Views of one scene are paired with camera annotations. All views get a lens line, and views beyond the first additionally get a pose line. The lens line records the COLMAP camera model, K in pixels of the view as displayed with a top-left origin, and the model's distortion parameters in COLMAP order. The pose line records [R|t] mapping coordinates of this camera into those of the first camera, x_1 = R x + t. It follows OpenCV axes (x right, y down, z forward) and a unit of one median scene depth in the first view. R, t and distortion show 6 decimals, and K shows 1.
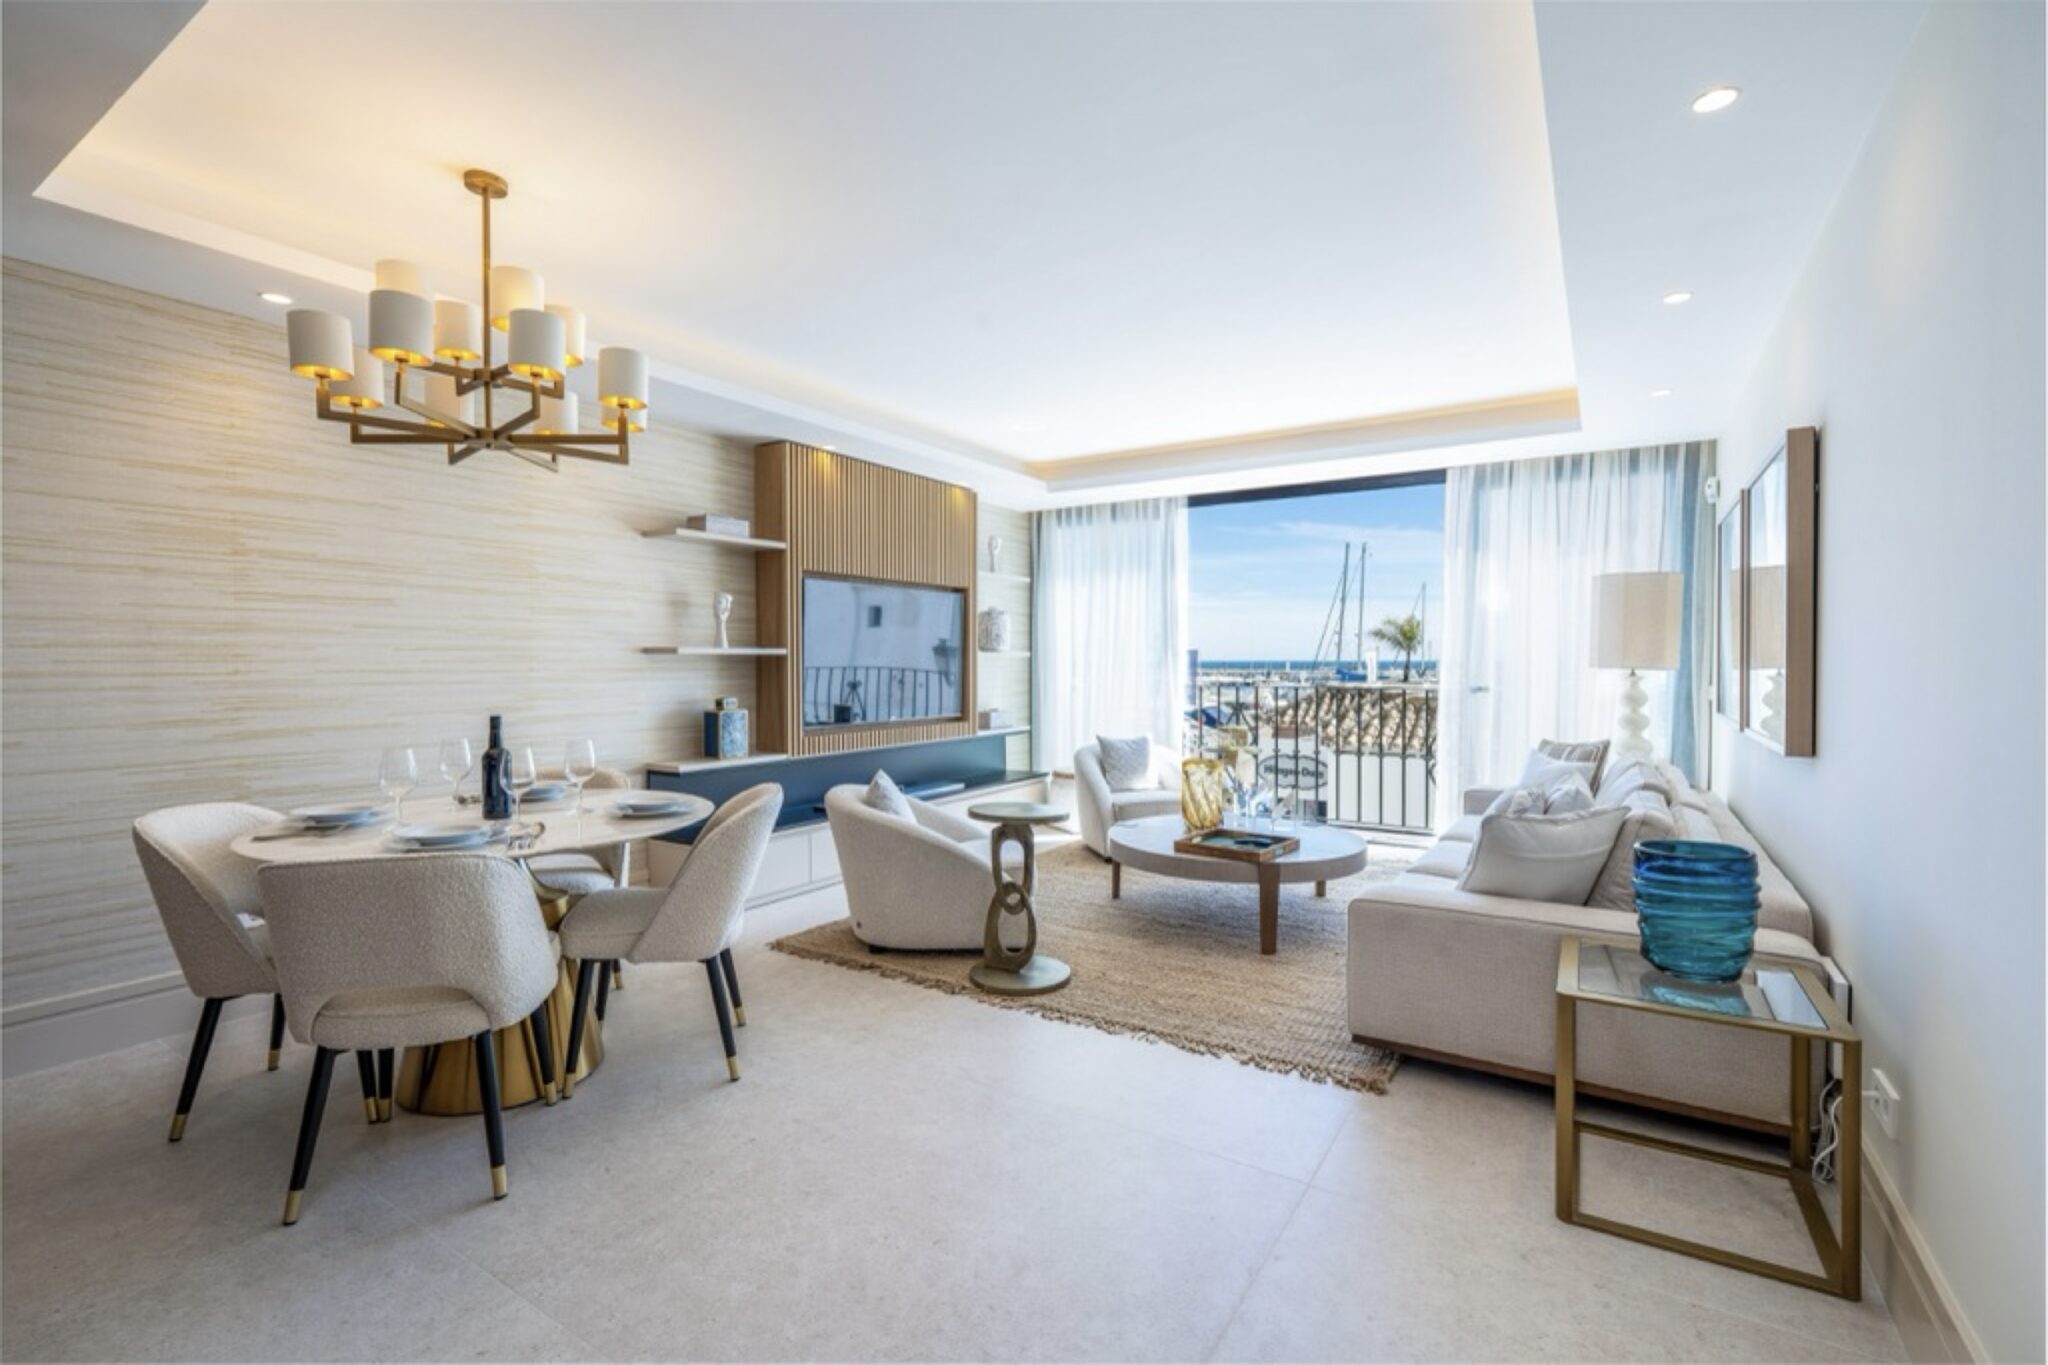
lens RADIAL K [[908.3, 0, 1021.6], [0, 908.3, 679.0], [0, 0, 1]] dist [-0.000709, -0.000909]
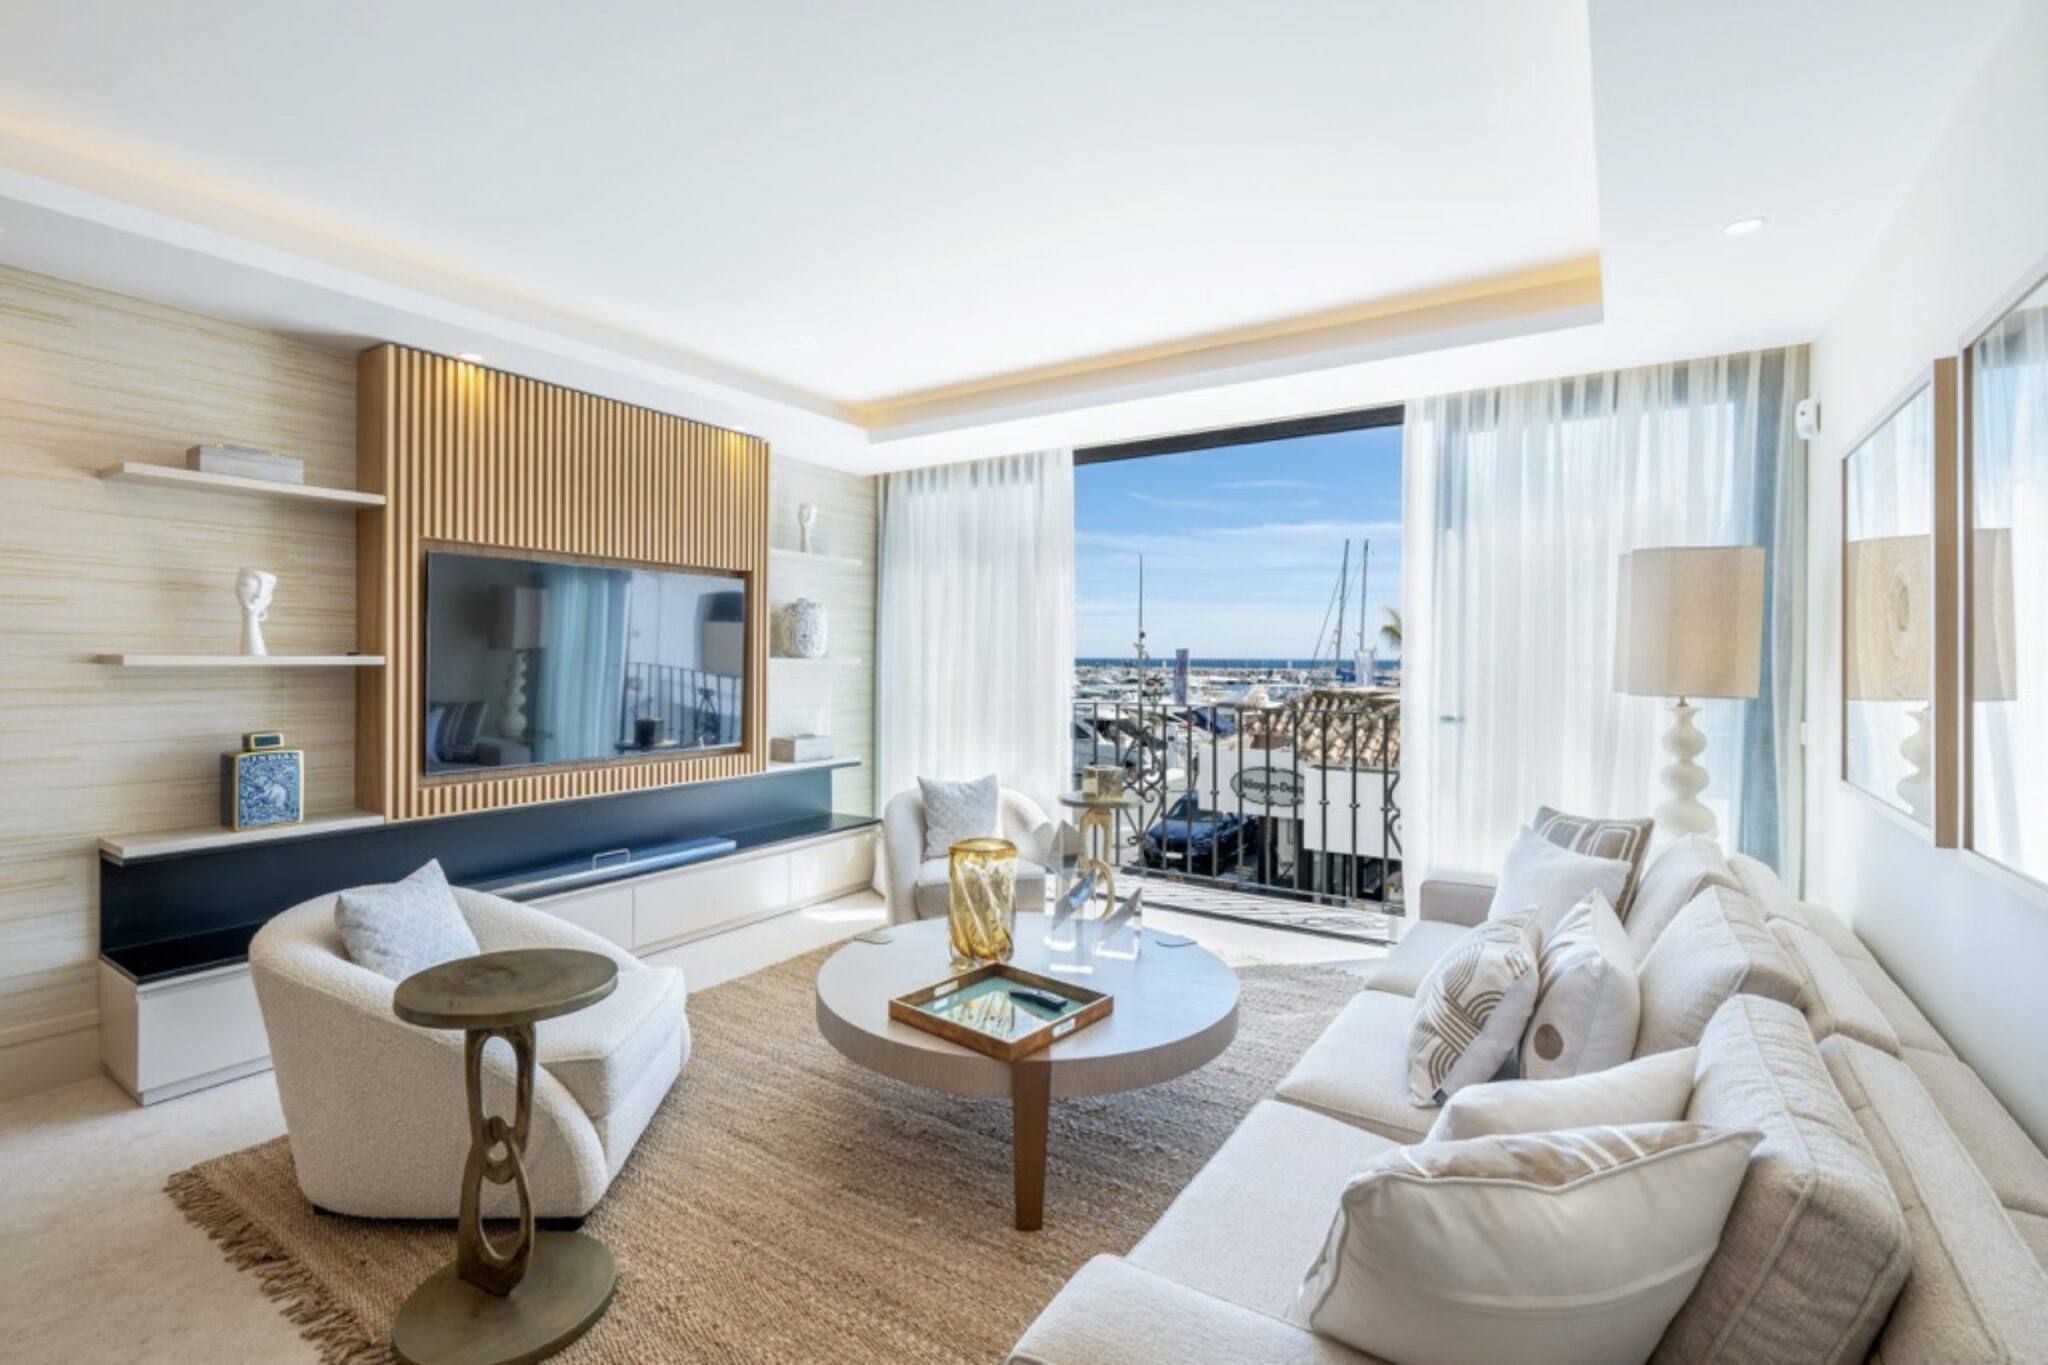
lens RADIAL K [[908.3, 0, 1010.4], [0, 908.3, 666.2], [0, 0, 1]] dist [-0.000709, -0.000909]
pose [[0.999864, 0.007278, -0.014786, 0.229687], [-0.007436, 0.999916, -0.010621, -0.024966], [0.014708, 0.010730, 0.999834, 0.388427]]
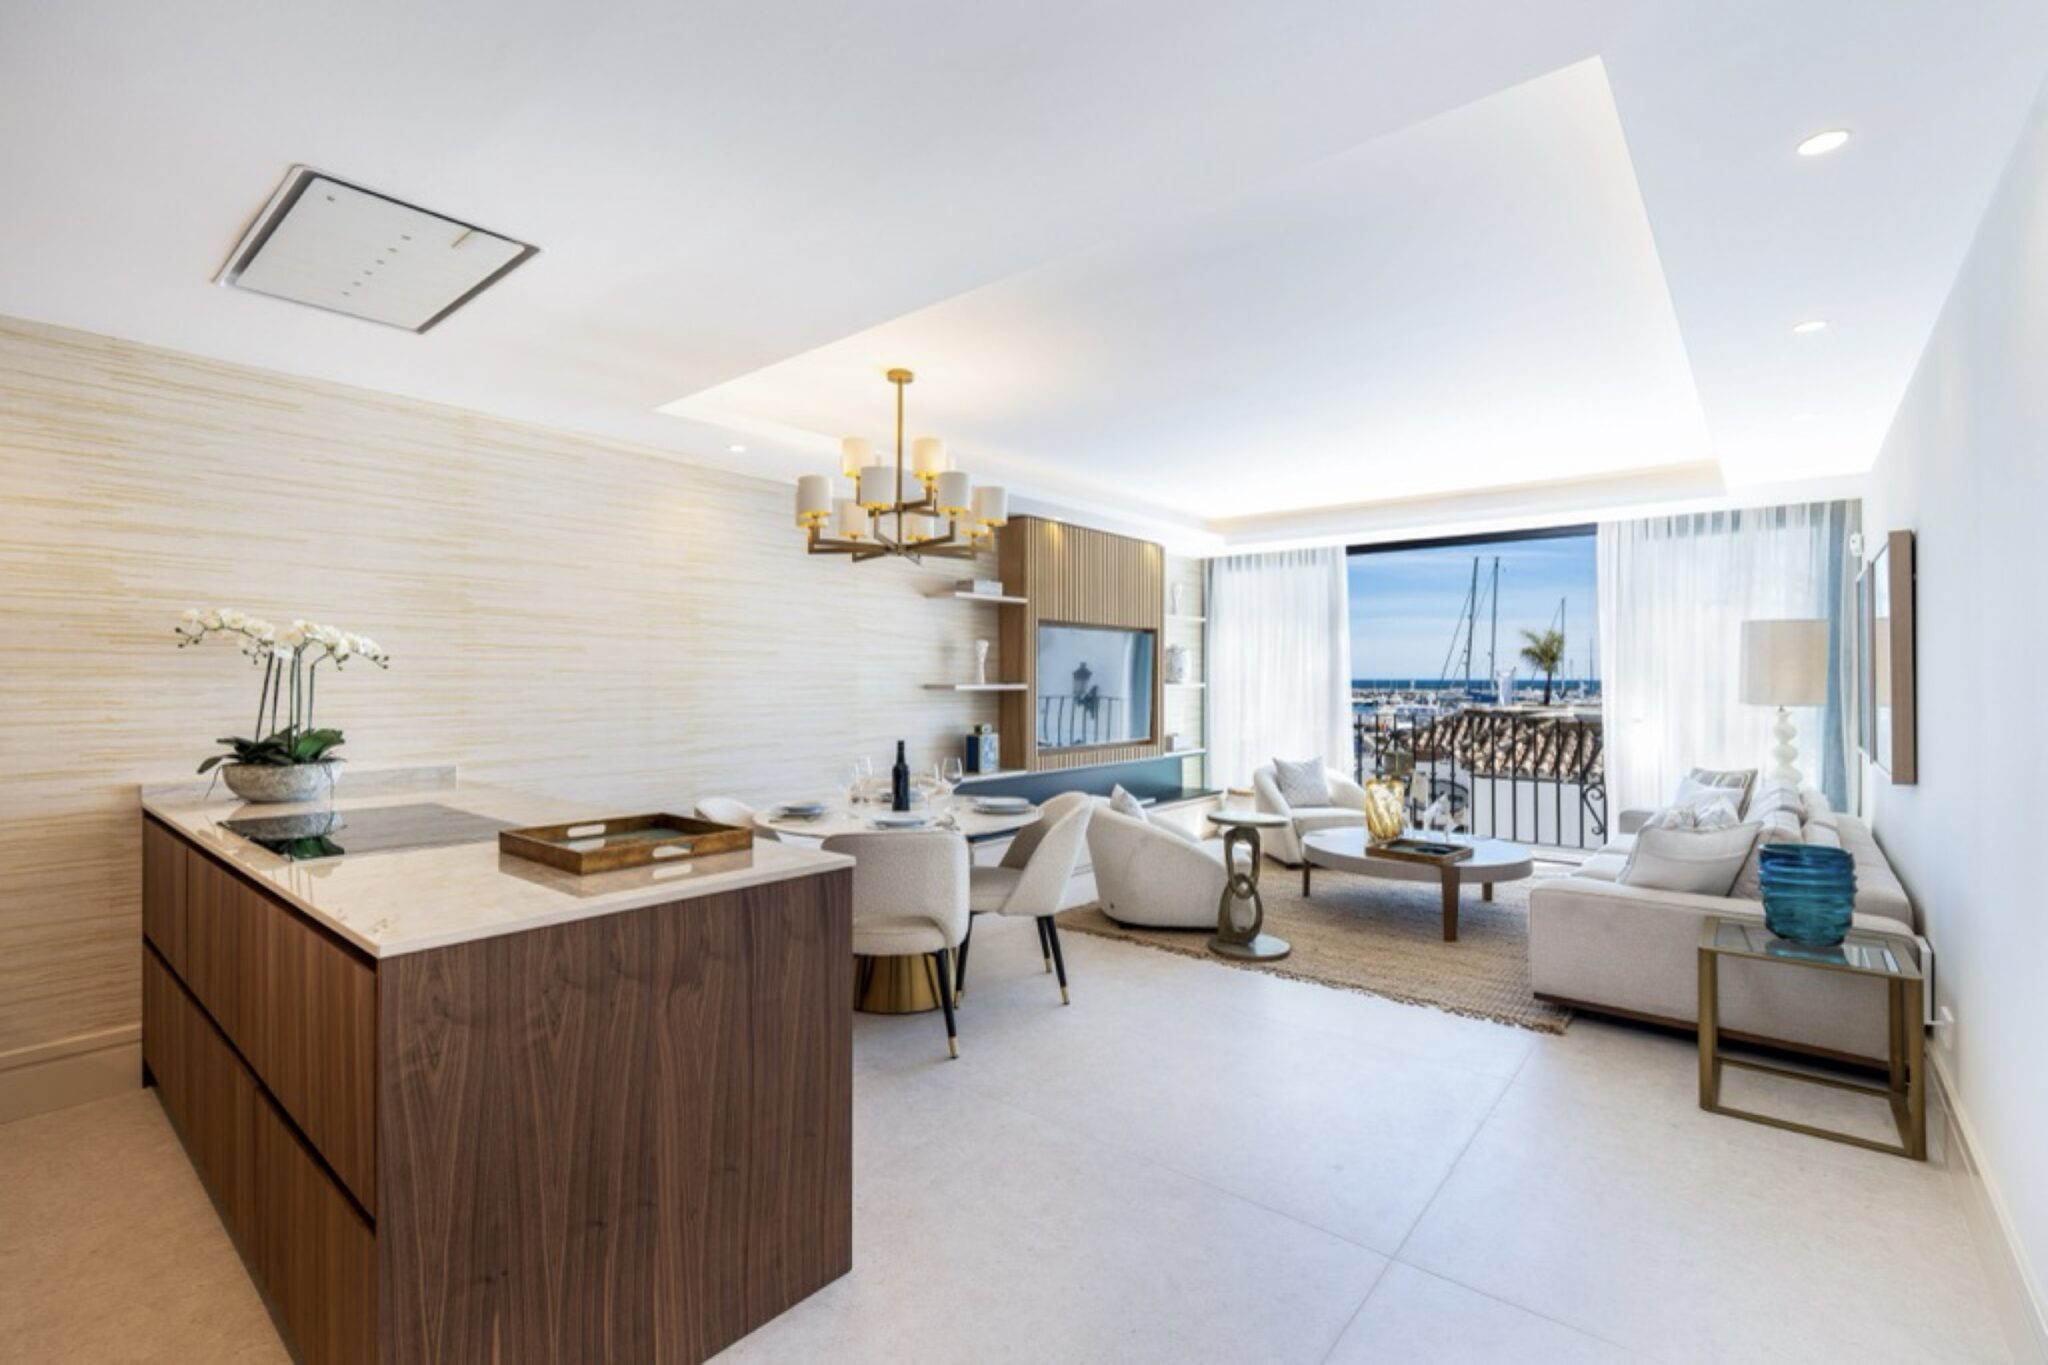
lens RADIAL K [[908.3, 0, 1016.4], [0, 908.3, 675.5], [0, 0, 1]] dist [-0.000709, -0.000909]
pose [[0.992175, 0.002737, -0.124828, -0.132739], [-0.005677, 0.999715, -0.023203, -0.018729], [0.124729, 0.023730, 0.991907, -0.249004]]
